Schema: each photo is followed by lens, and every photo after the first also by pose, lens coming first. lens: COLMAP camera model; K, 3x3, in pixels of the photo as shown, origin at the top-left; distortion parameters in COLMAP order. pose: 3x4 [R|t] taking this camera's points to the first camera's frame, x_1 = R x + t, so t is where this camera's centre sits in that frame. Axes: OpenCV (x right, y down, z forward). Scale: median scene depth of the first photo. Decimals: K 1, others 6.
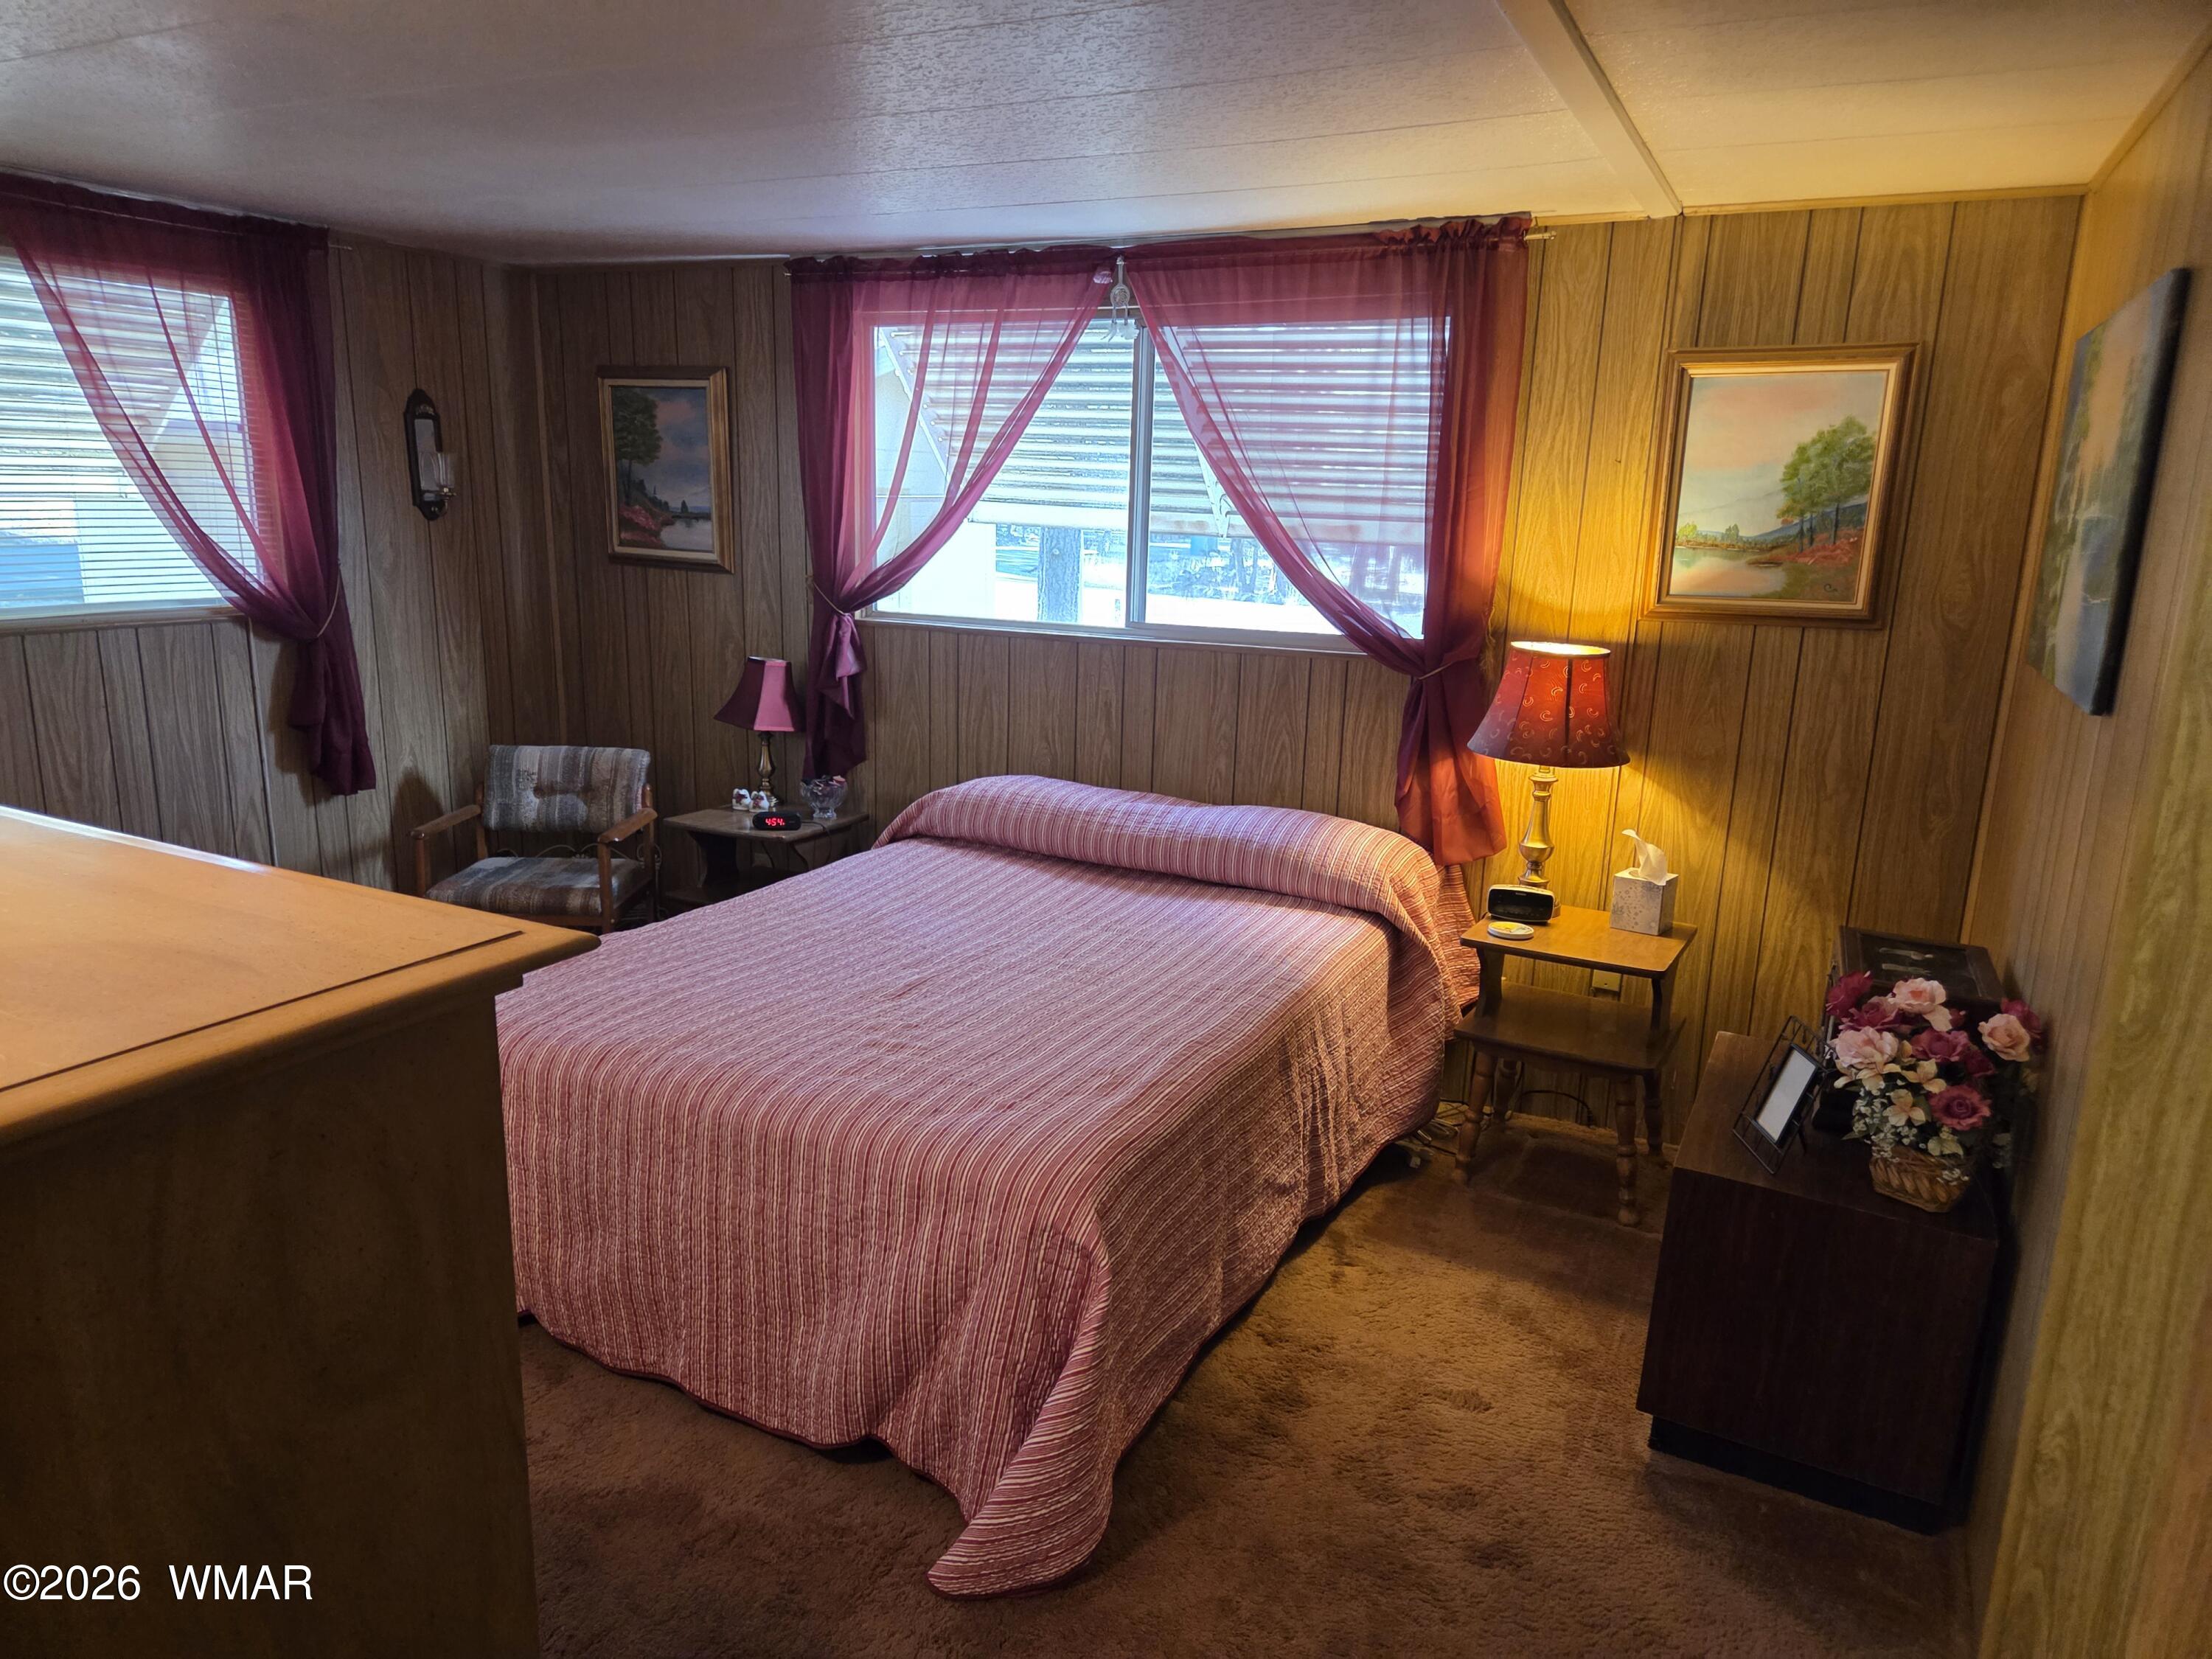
lens RADIAL K [[1474.5, 0, 1093.6], [0, 1474.5, 847.9], [0, 0, 1]] dist [0.077791, -0.070216]
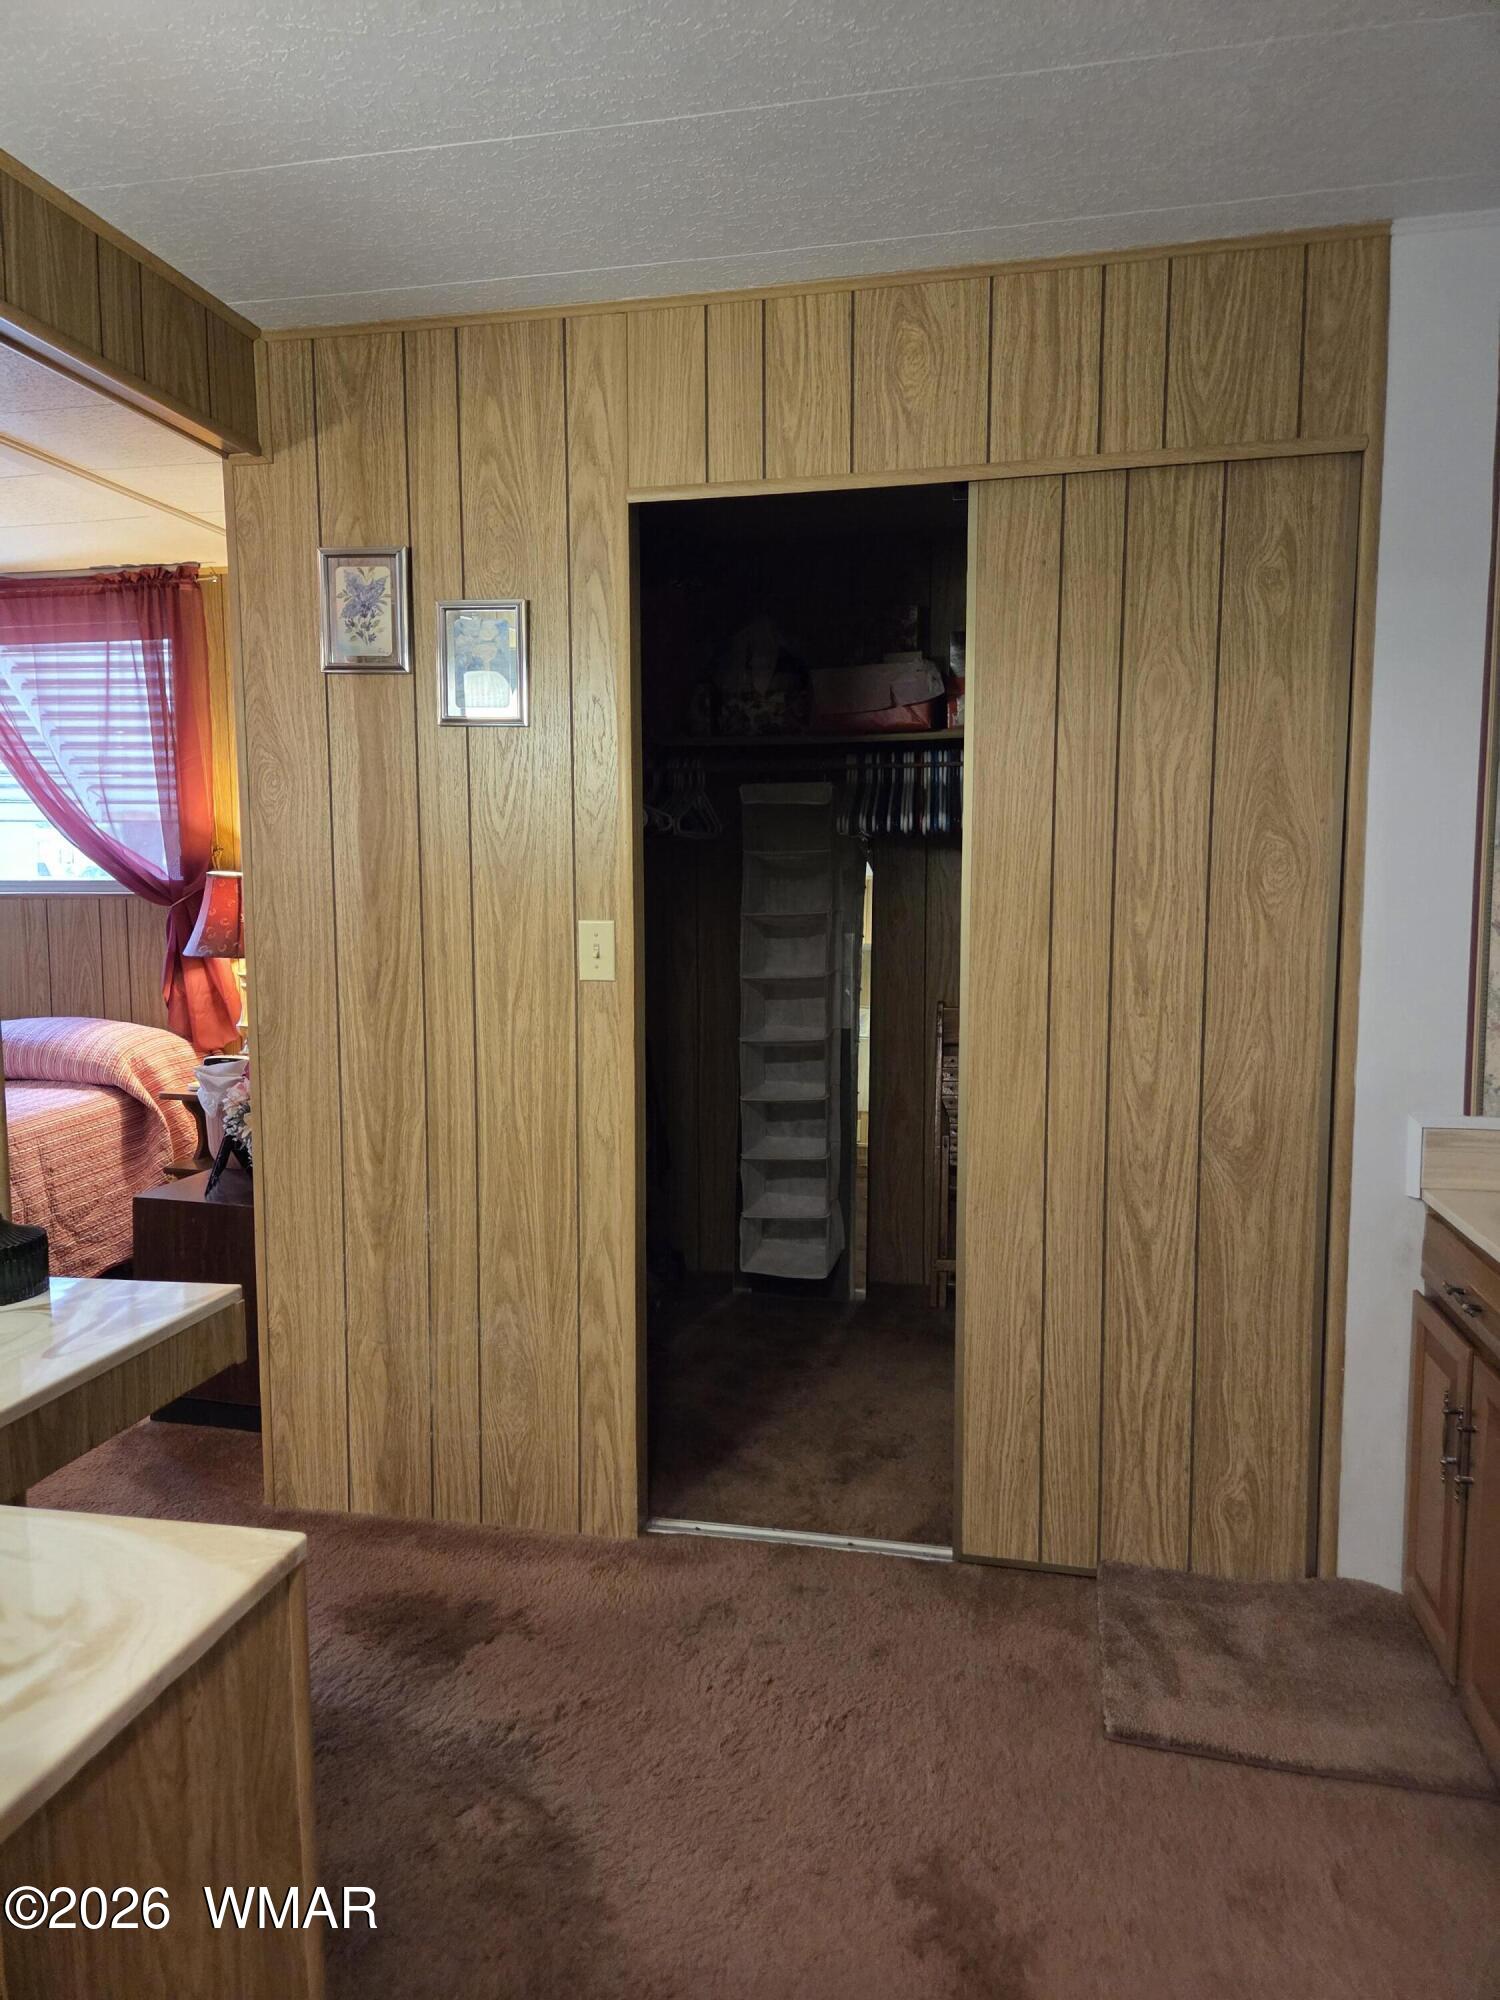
lens RADIAL K [[1333.2, 0, 740.5], [0, 1333.2, 995.0], [0, 0, 1]] dist [0.077791, -0.070216]
pose [[0.968413, -0.053442, 0.243556, 0.407125], [0.085976, 0.988429, -0.124966, 0.148577], [-0.234059, 0.141958, 0.961803, -0.228733]]
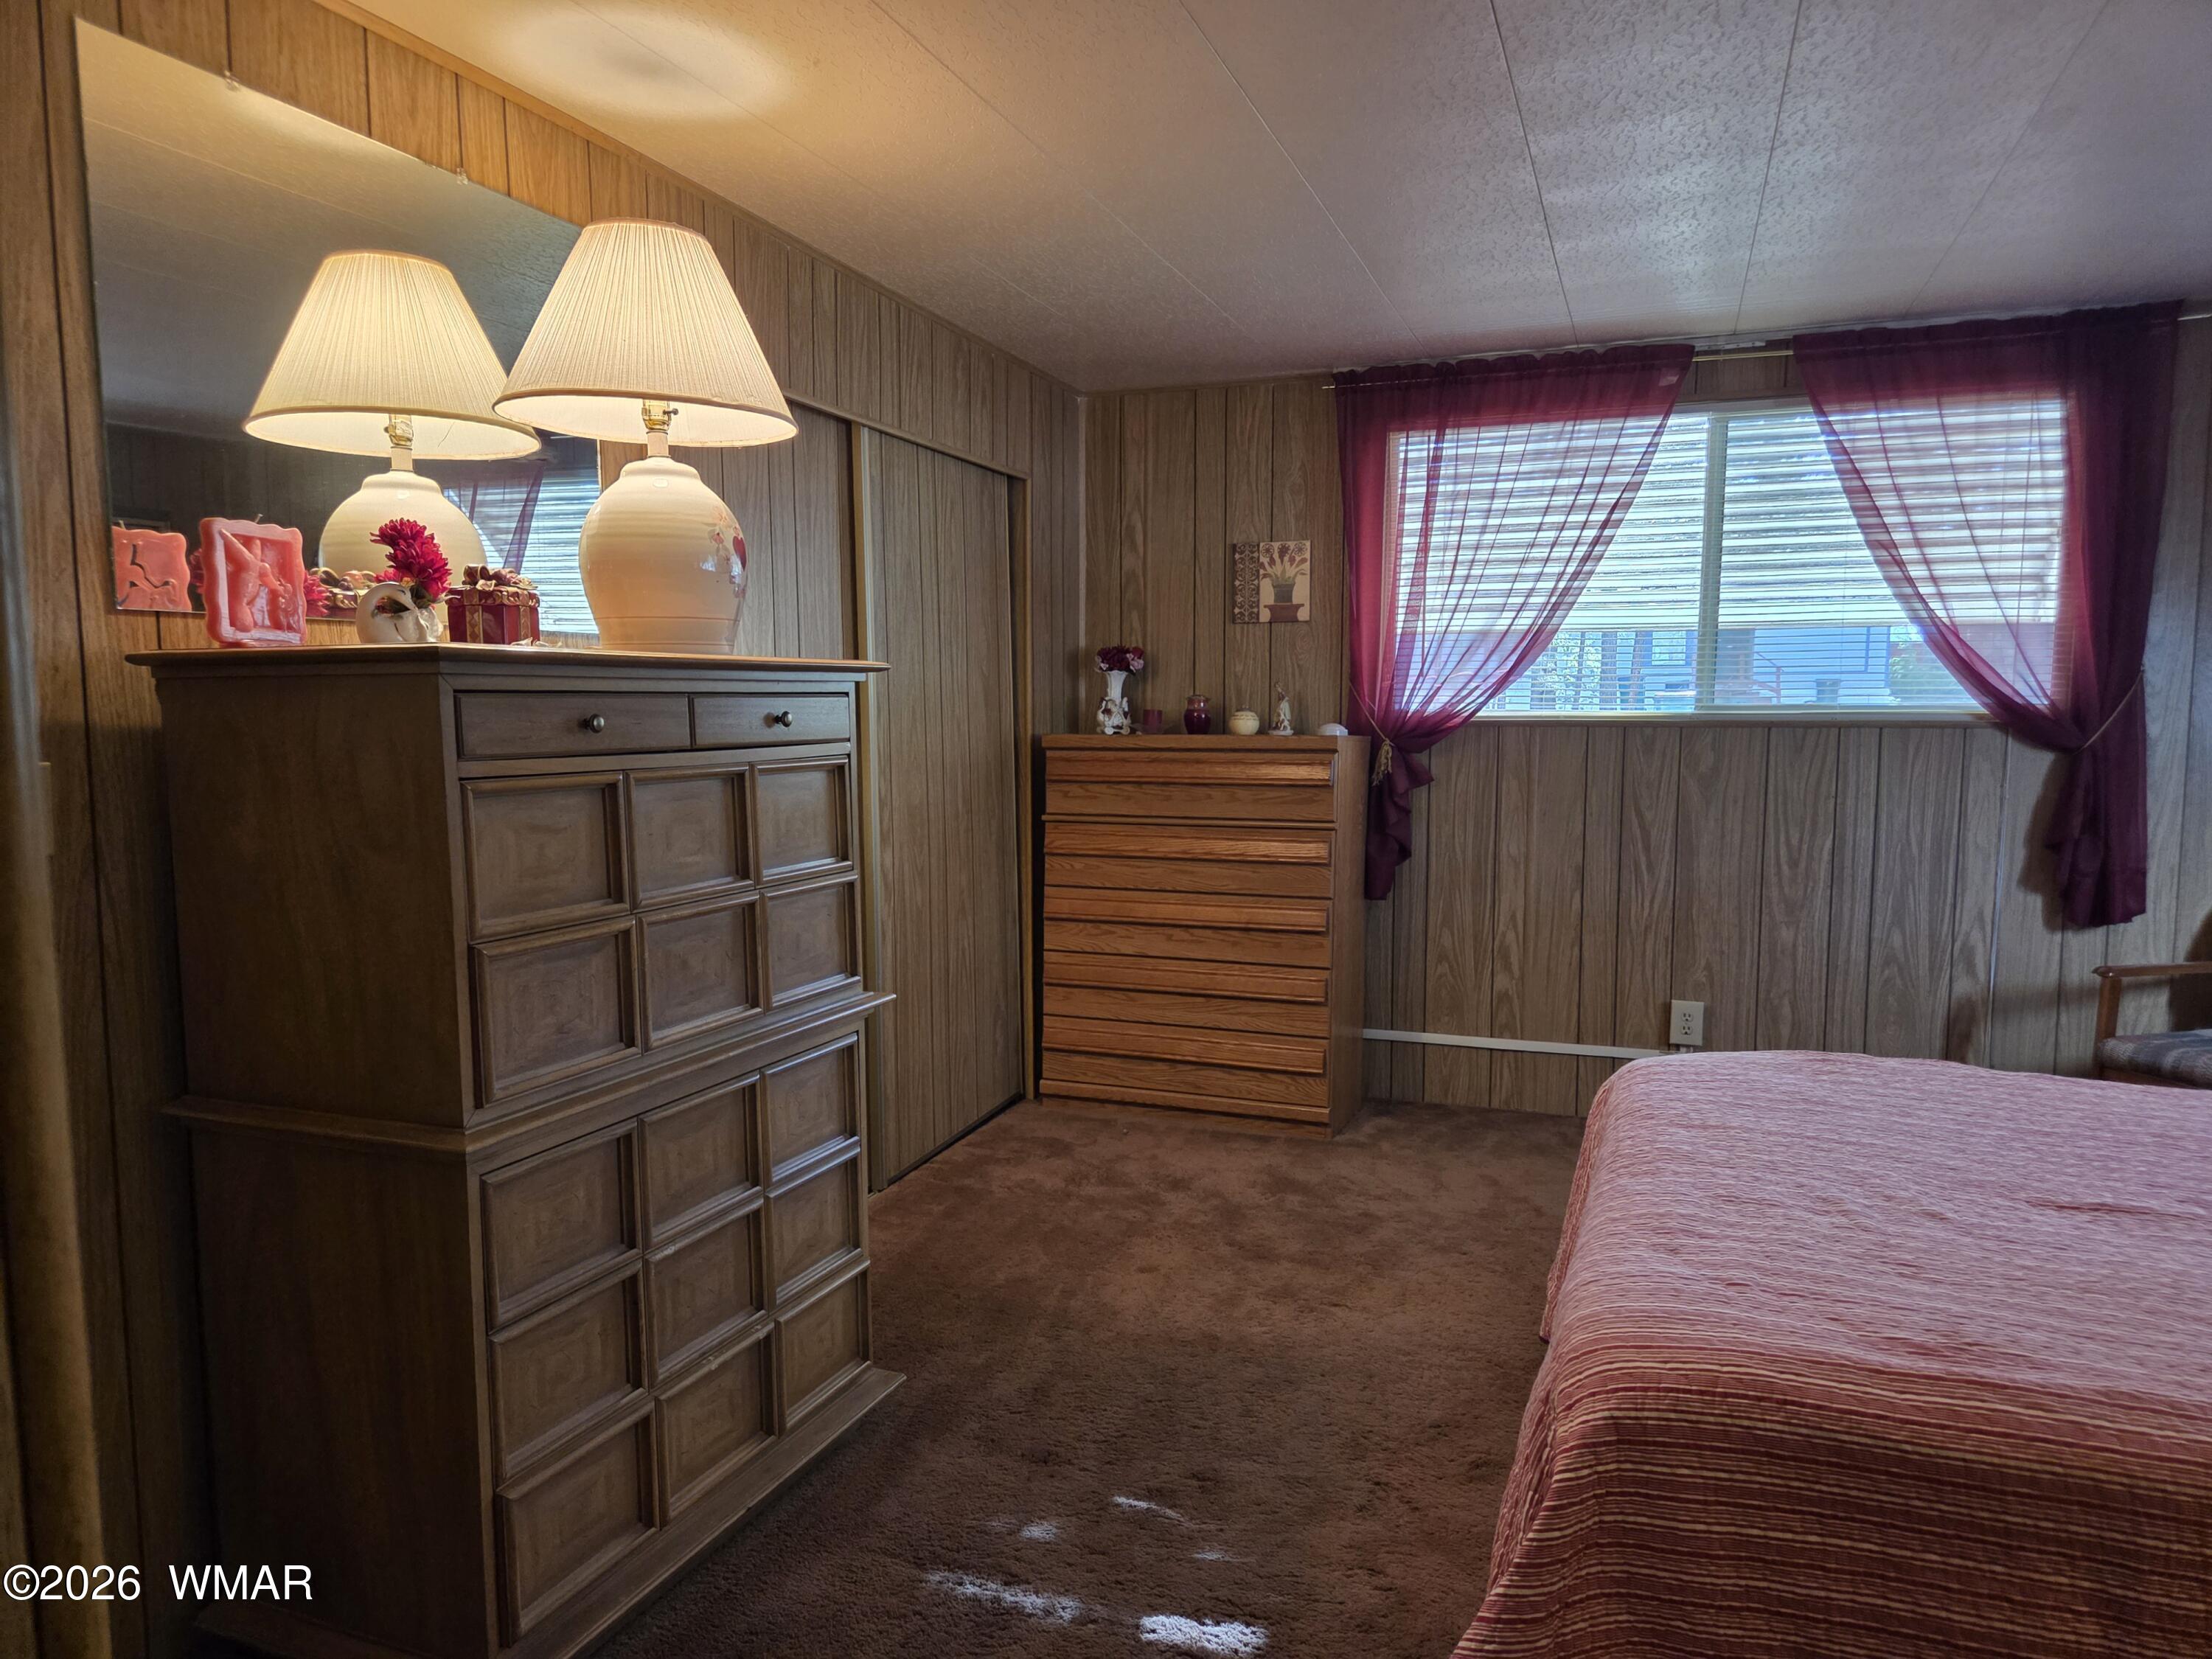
lens RADIAL K [[1474.5, 0, 1110.6], [0, 1474.5, 857.4], [0, 0, 1]] dist [0.077791, -0.070216]
pose [[0.101071, 0.080742, -0.991597, 0.372226], [-0.224218, 0.972908, 0.056366, 0.004800], [0.969284, 0.216637, 0.116437, 0.377940]]
